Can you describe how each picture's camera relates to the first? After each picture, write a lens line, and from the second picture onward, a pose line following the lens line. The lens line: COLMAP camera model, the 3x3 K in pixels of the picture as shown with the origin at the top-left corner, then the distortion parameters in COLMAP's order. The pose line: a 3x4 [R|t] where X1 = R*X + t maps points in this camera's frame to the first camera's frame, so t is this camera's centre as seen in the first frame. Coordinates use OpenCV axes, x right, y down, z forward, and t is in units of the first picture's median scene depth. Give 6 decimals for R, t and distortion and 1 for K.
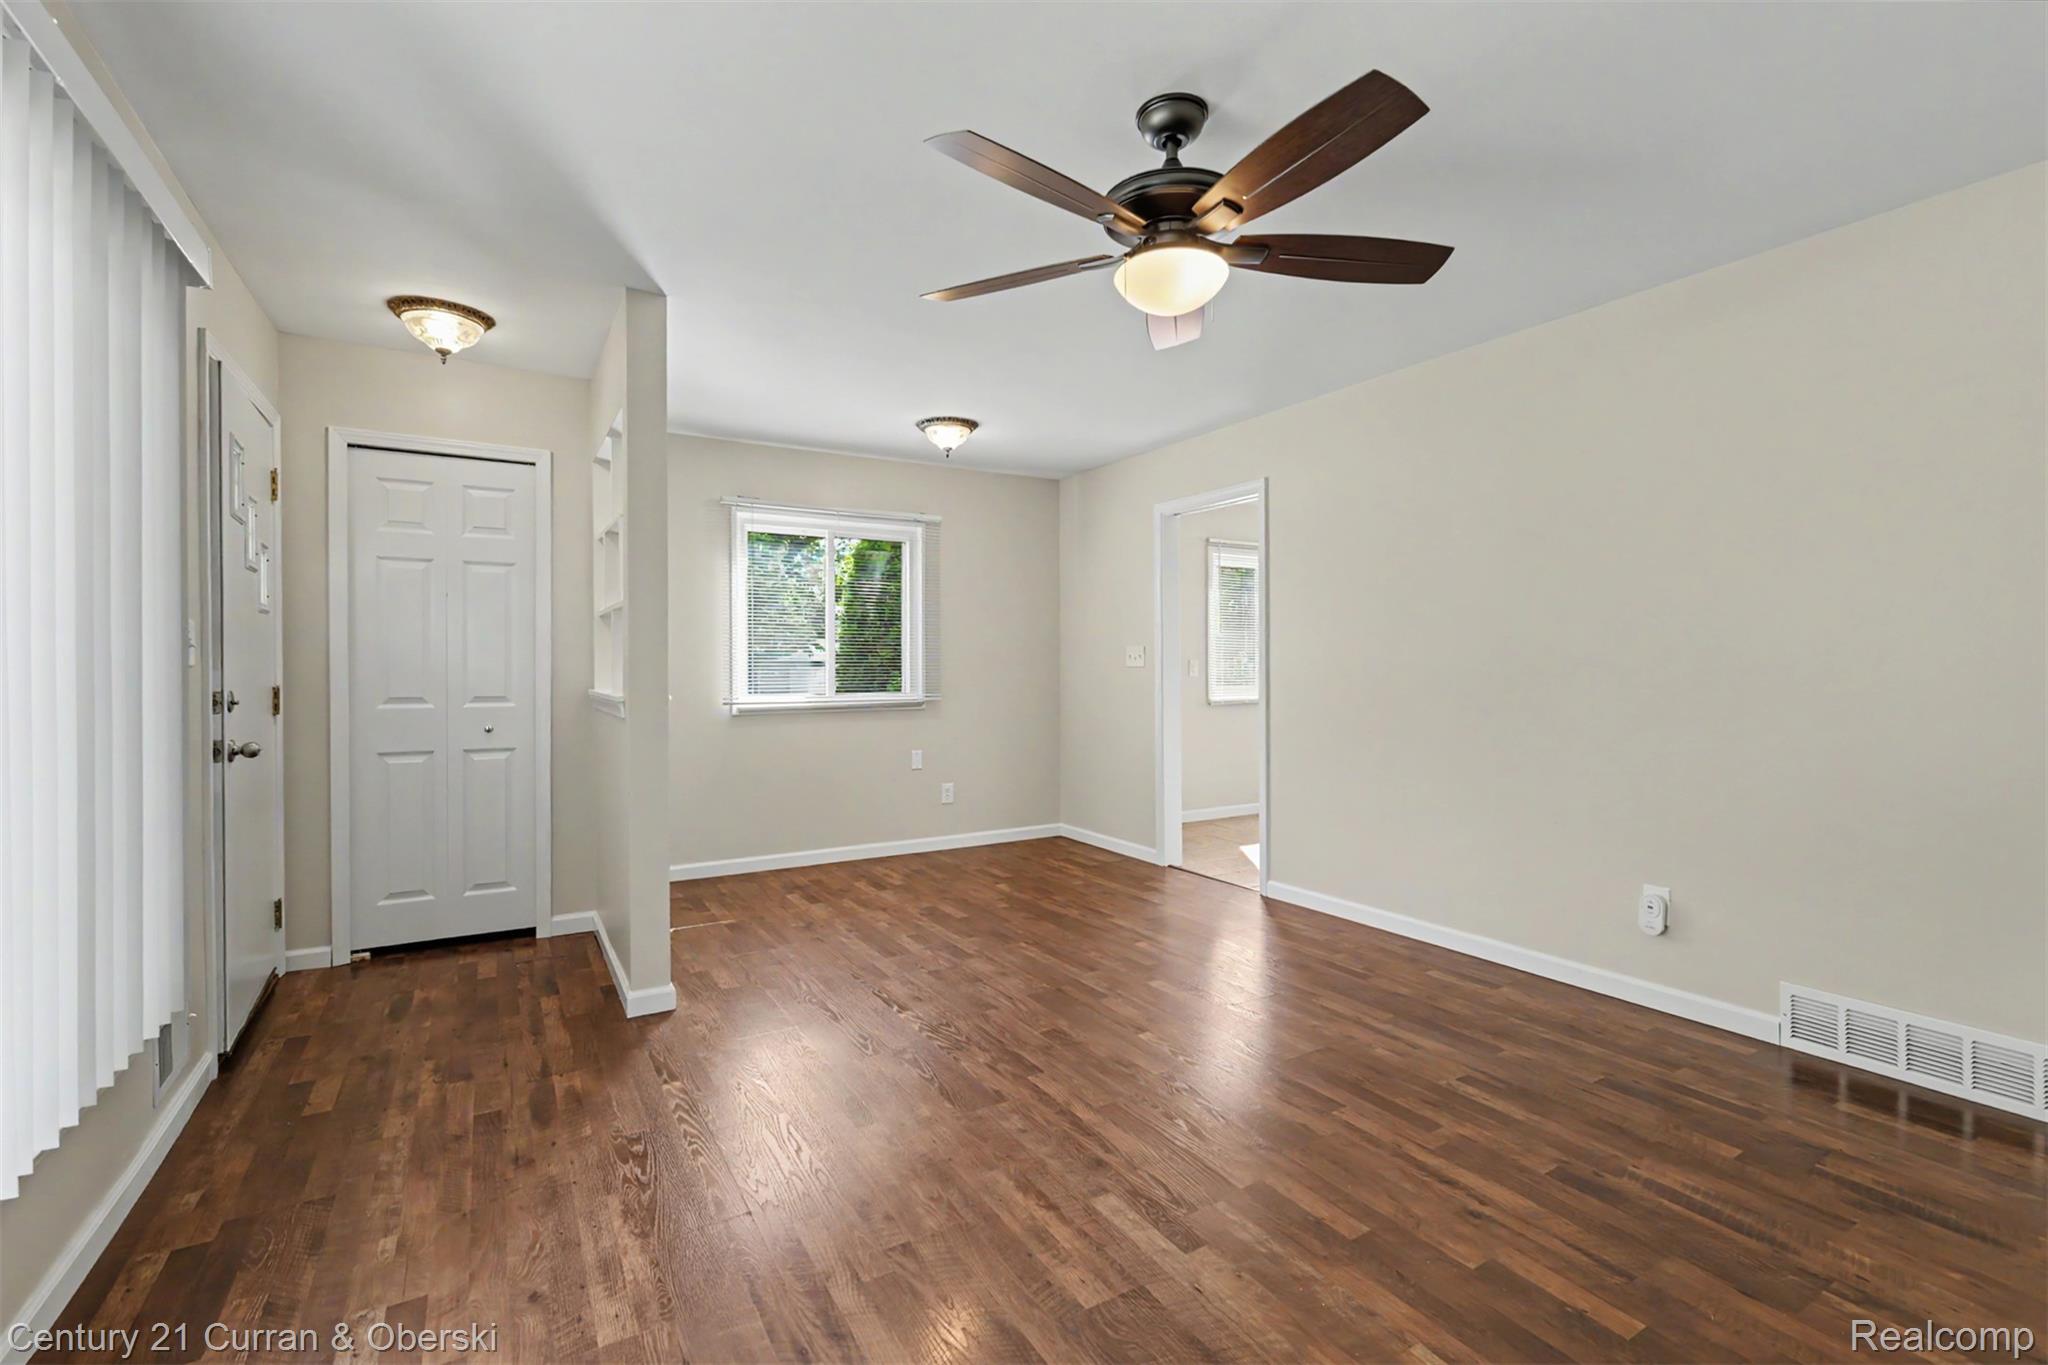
lens RADIAL K [[905.5, 0, 1025.3], [0, 905.5, 668.9], [0, 0, 1]] dist [0.001237, 0.000286]
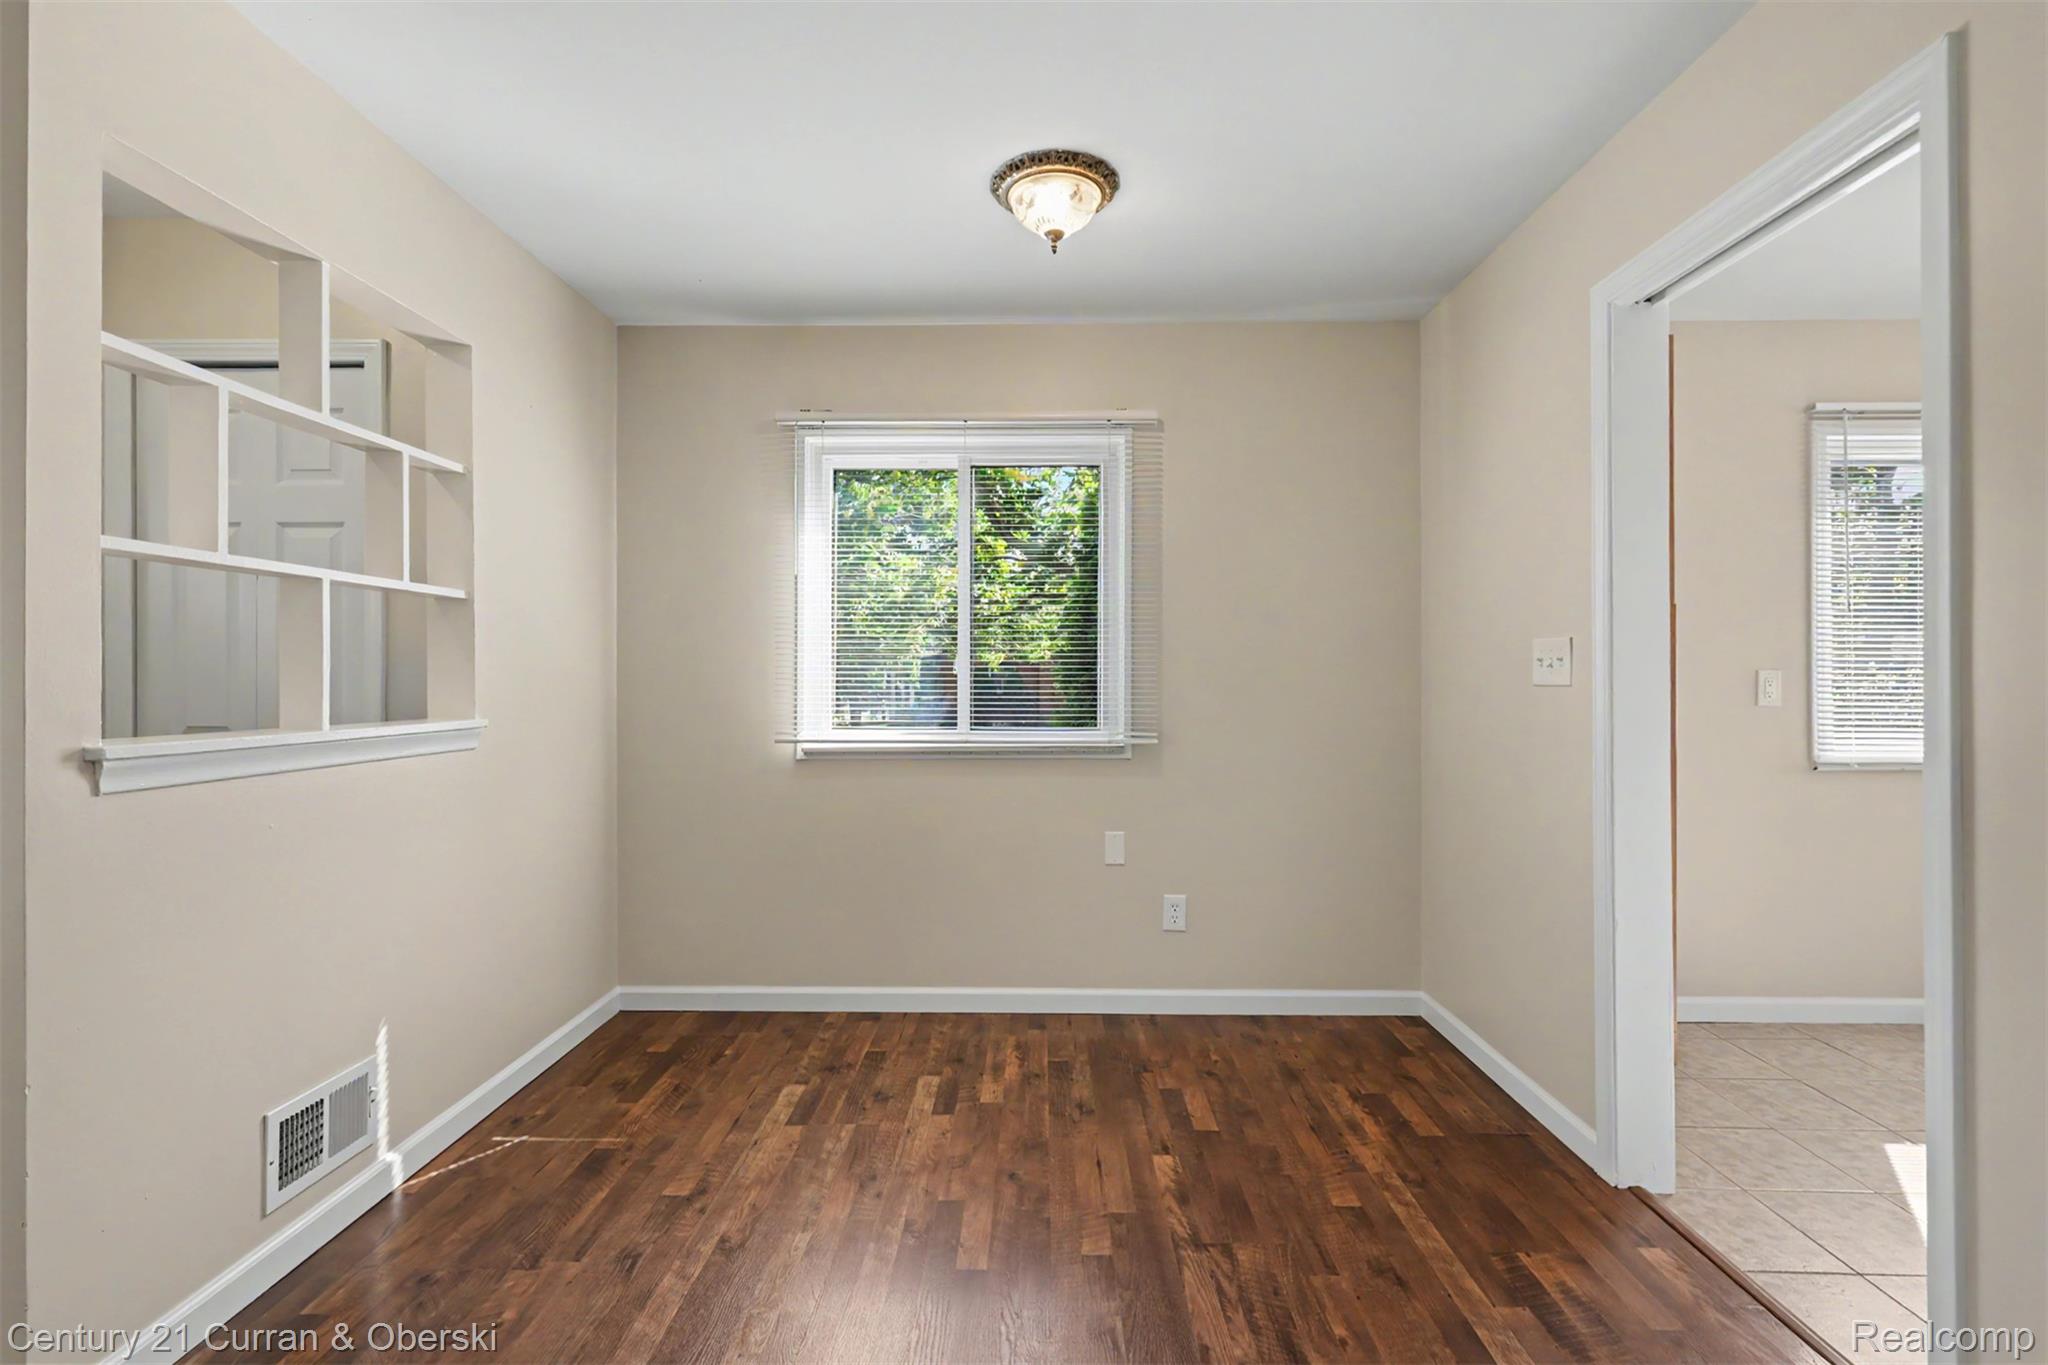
lens RADIAL K [[923.0, 0, 1028.6], [0, 923.0, 682.6], [0, 0, 1]] dist [0.005103, 0.000450]
pose [[0.849398, 0.004073, -0.527738, 0.228500], [-0.004729, 0.999989, 0.000106, -0.004727], [0.527732, 0.002406, 0.849407, 0.794068]]
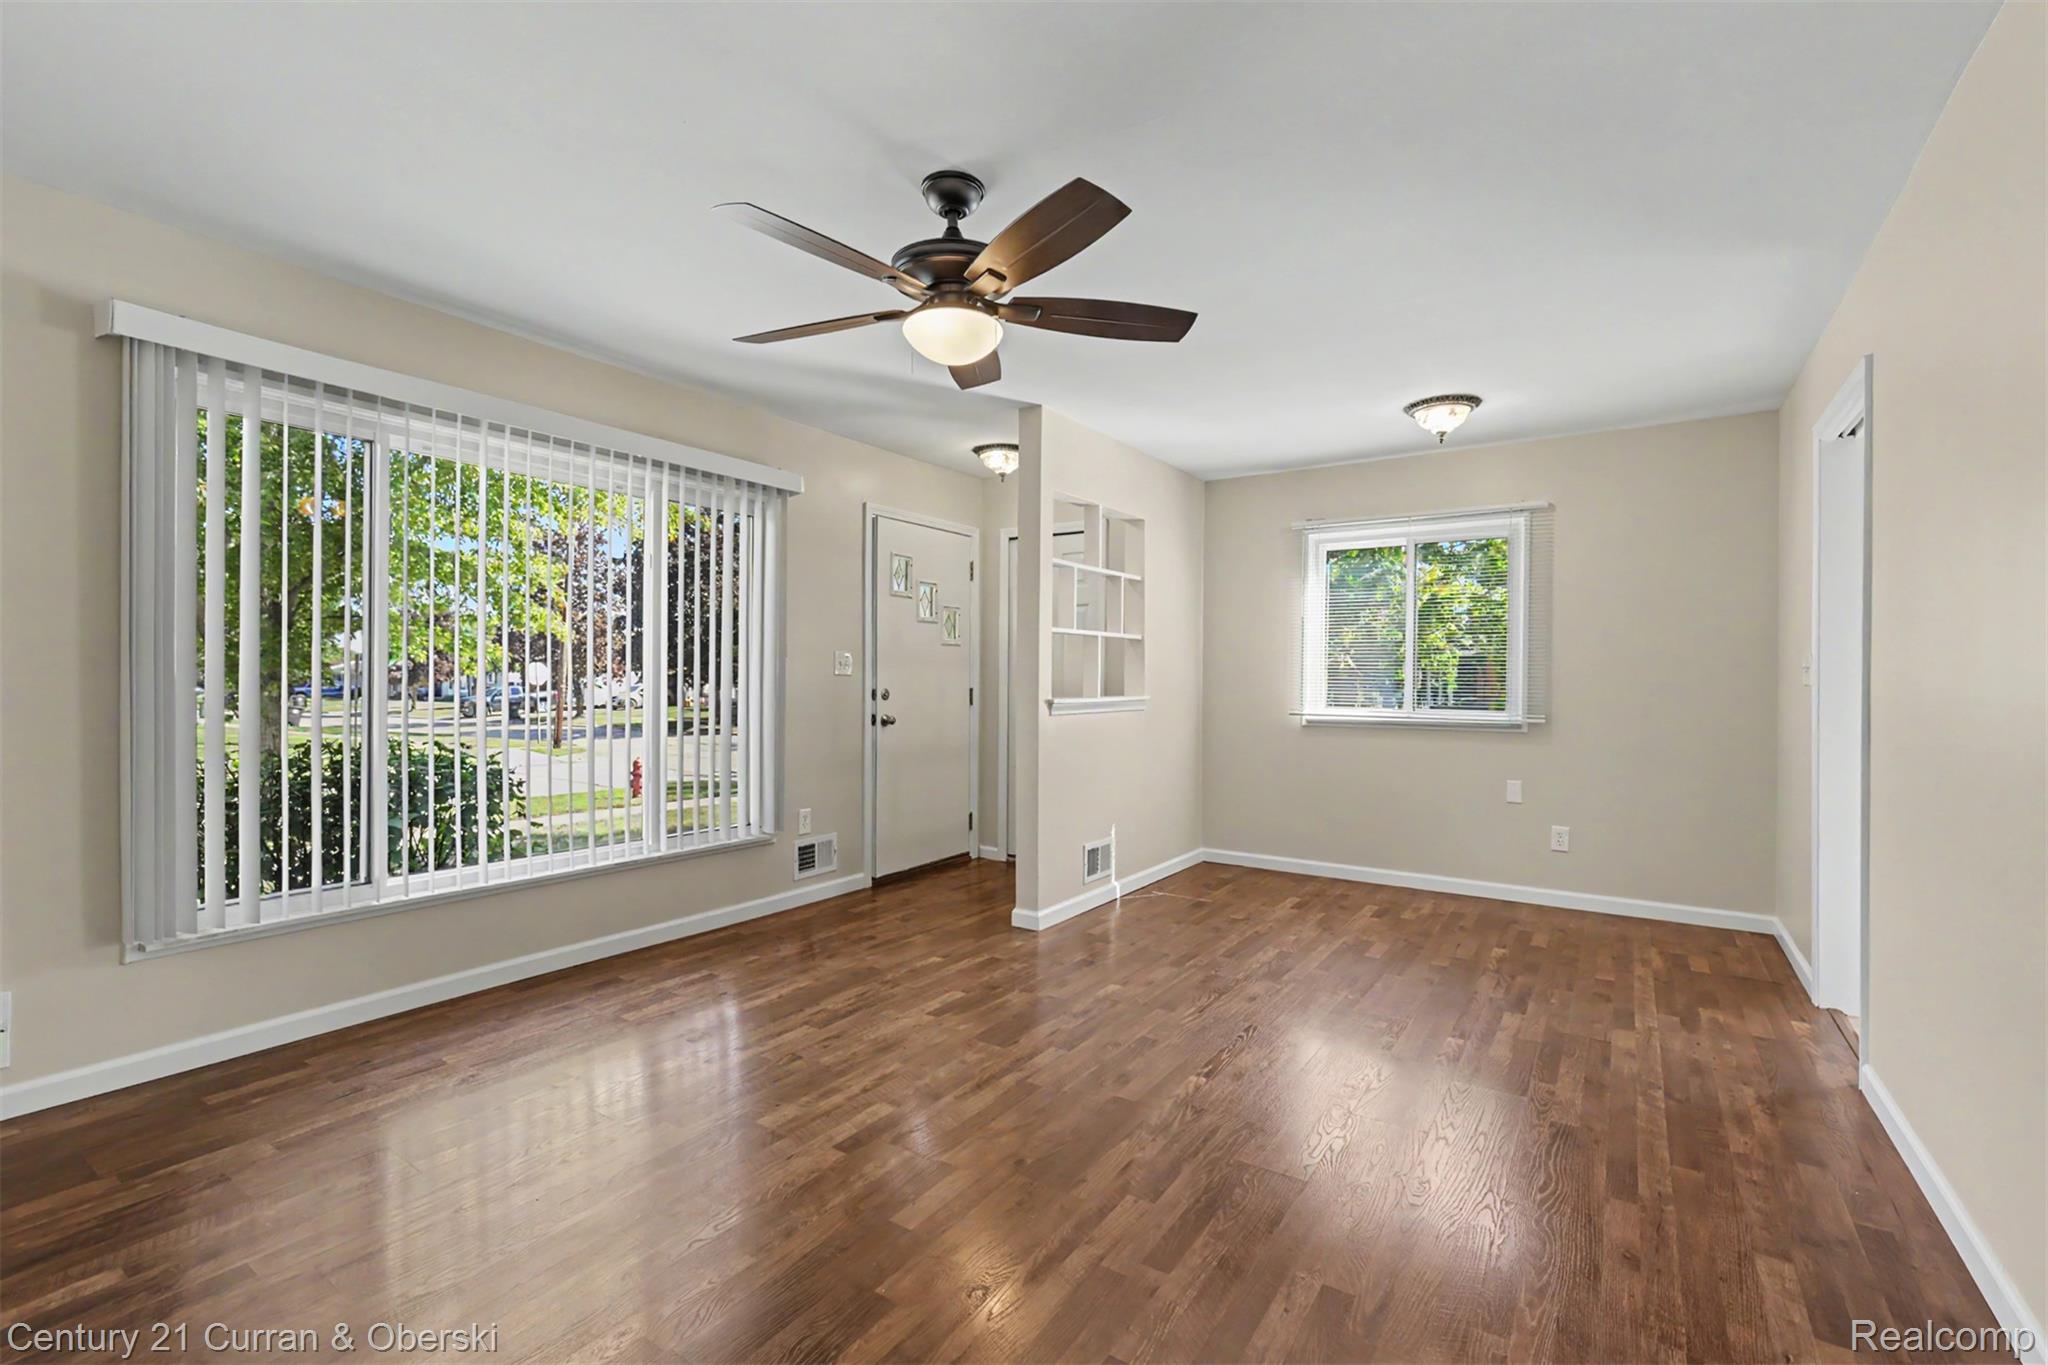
lens RADIAL K [[896.1, 0, 1023.8], [0, 896.1, 678.6], [0, 0, 1]] dist [-0.001941, 0.000178]
pose [[0.419538, 0.007888, -0.907704, 0.740447], [-0.012140, 0.999922, 0.003078, -0.004502], [0.907657, 0.009728, 0.419601, 0.376465]]
